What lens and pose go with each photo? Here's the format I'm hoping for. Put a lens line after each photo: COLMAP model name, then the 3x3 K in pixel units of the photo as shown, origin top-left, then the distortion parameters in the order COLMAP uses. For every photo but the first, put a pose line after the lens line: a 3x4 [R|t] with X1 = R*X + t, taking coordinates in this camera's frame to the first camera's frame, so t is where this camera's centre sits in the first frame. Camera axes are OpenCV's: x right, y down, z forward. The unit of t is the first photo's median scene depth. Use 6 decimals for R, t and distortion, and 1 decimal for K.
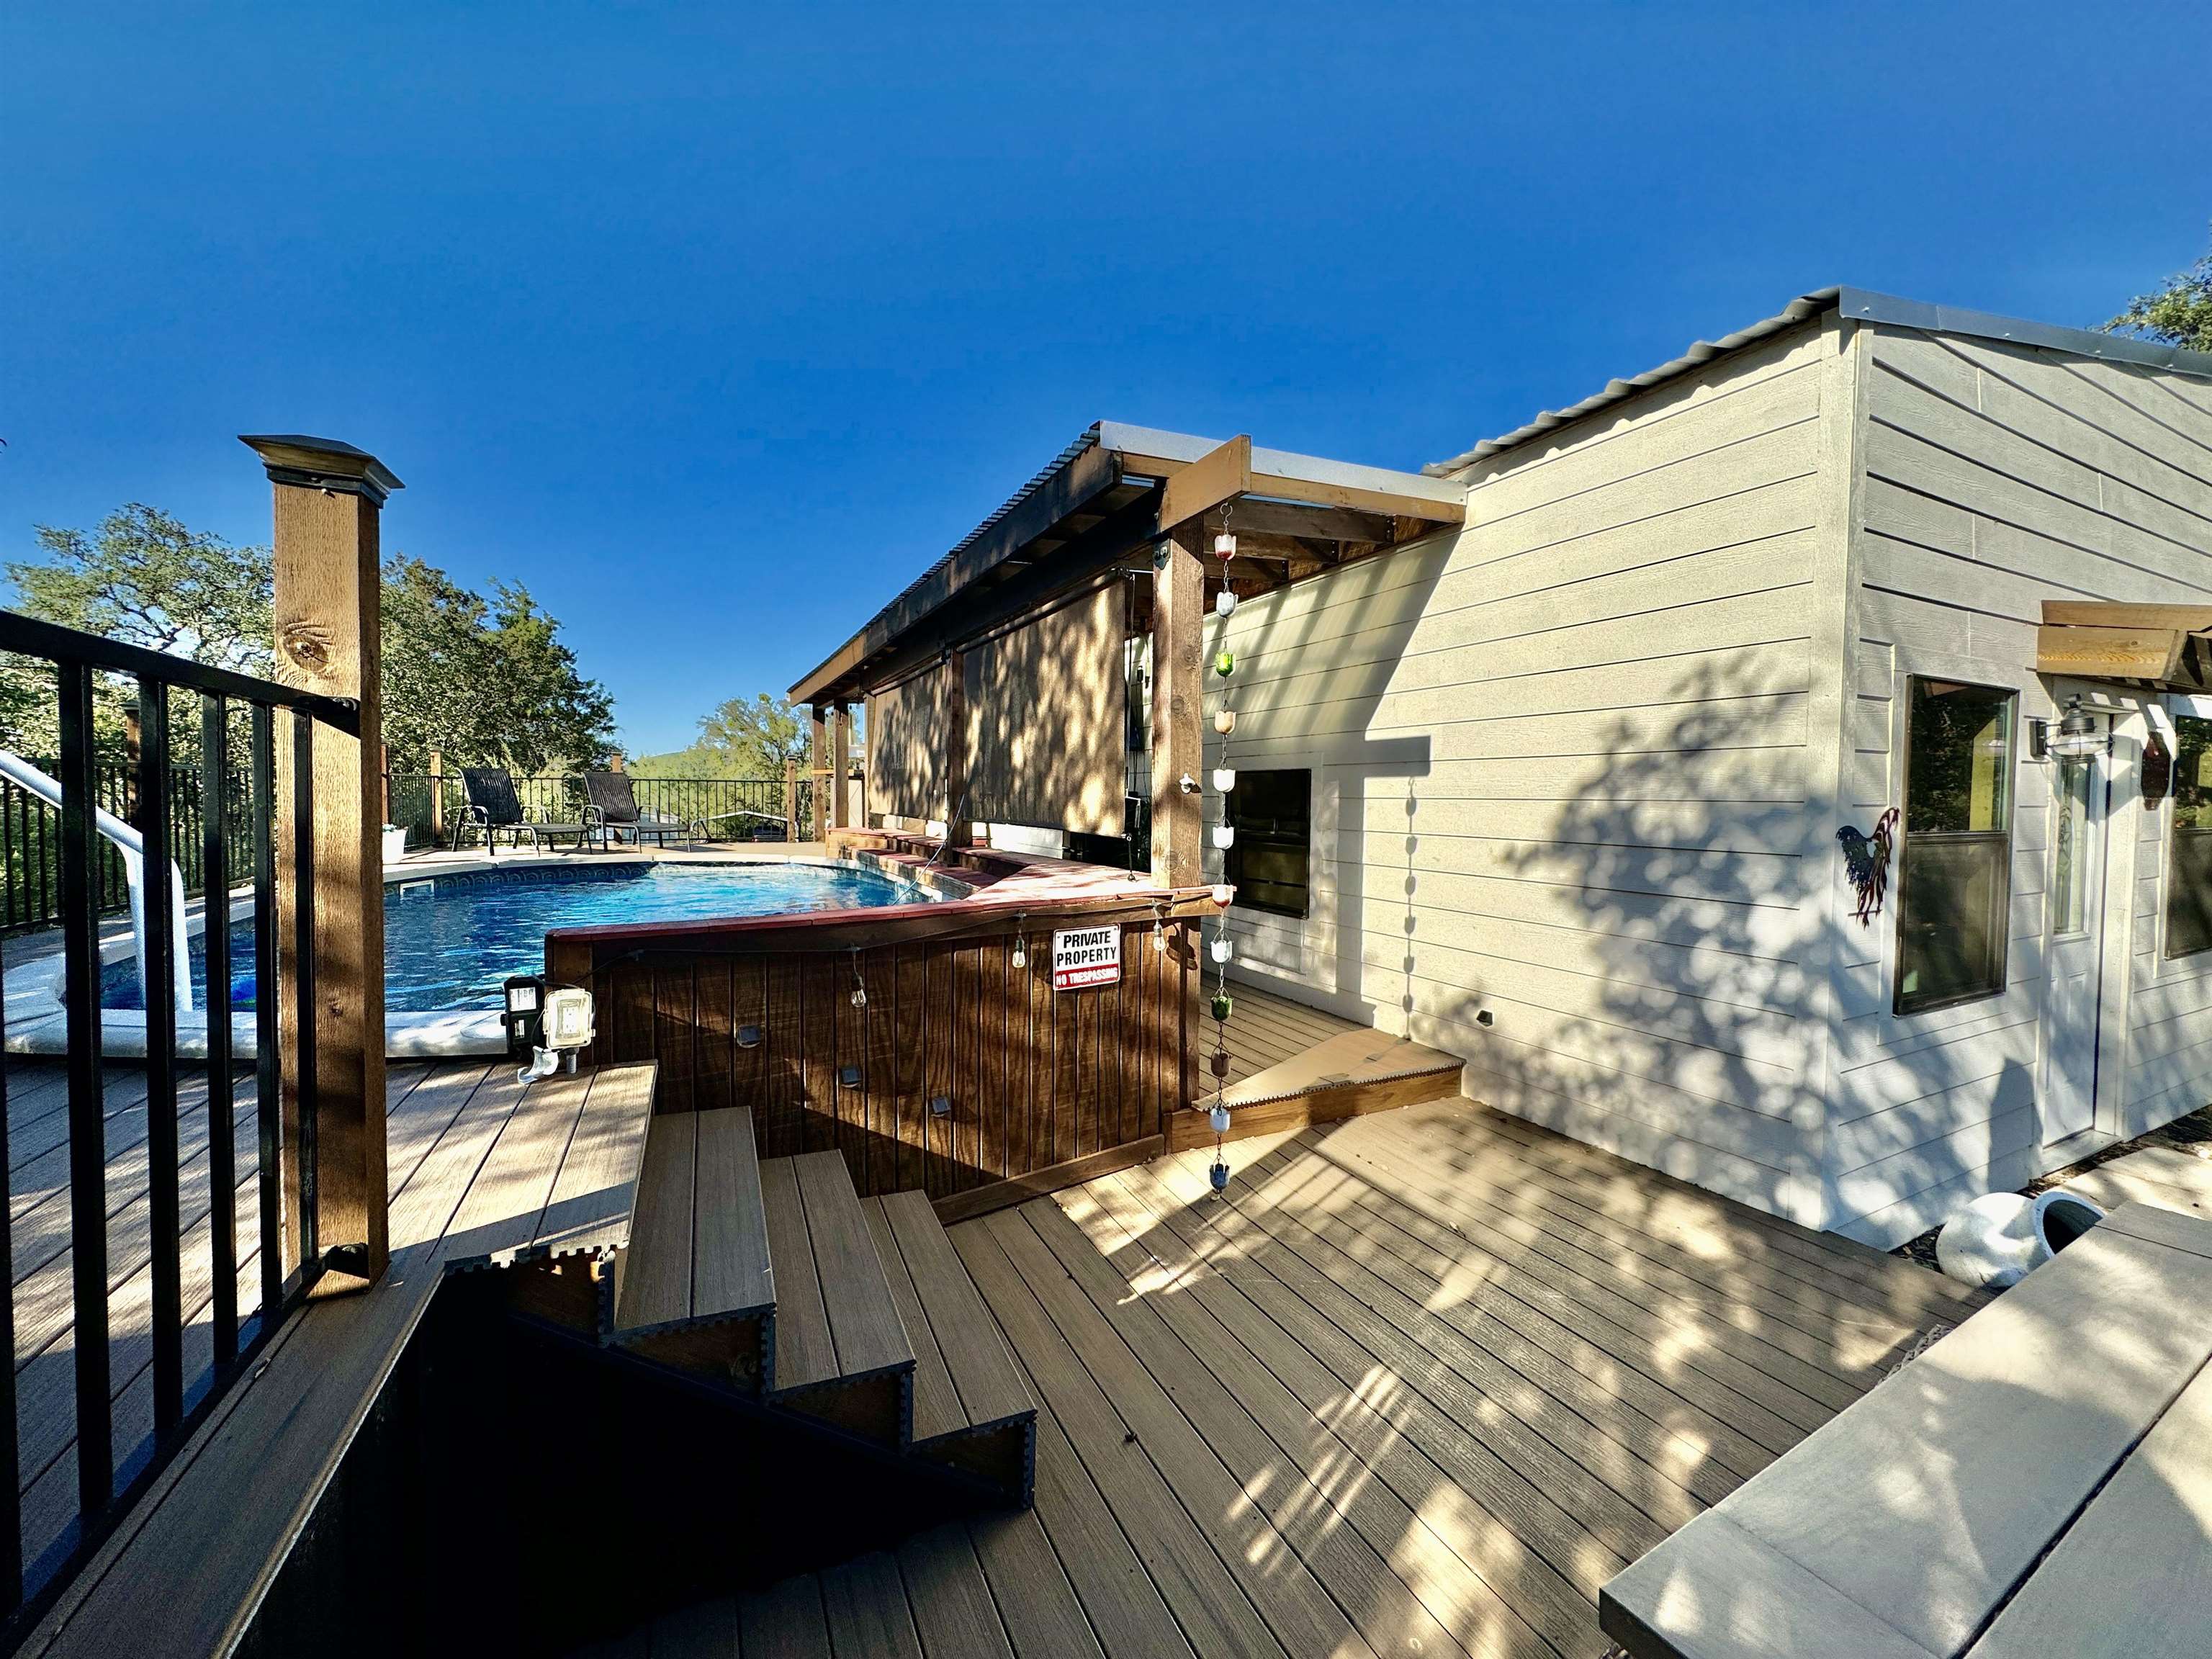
lens RADIAL K [[880.5, 0, 1104.6], [0, 880.5, 827.7], [0, 0, 1]] dist [-0.003955, 0.000078]
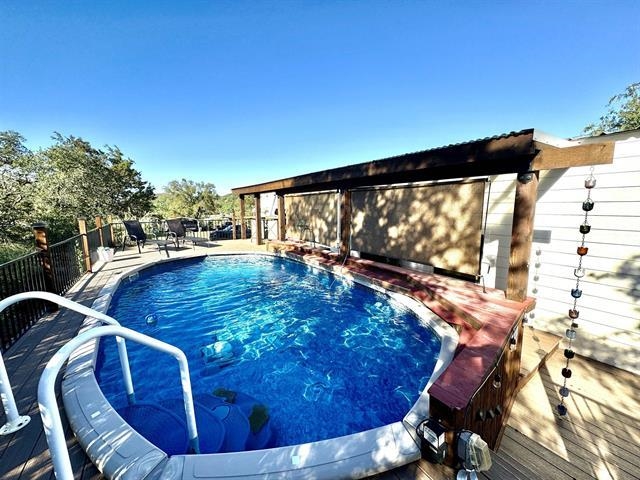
lens RADIAL K [[254.7, 0, 320.1], [0, 254.7, 242.5], [0, 0, 1]] dist [-0.003955, 0.000078]
pose [[0.990438, -0.030210, 0.134613, -0.497305], [0.016651, 0.994774, 0.100732, -0.155136], [-0.136953, -0.097527, 0.985765, 0.250322]]
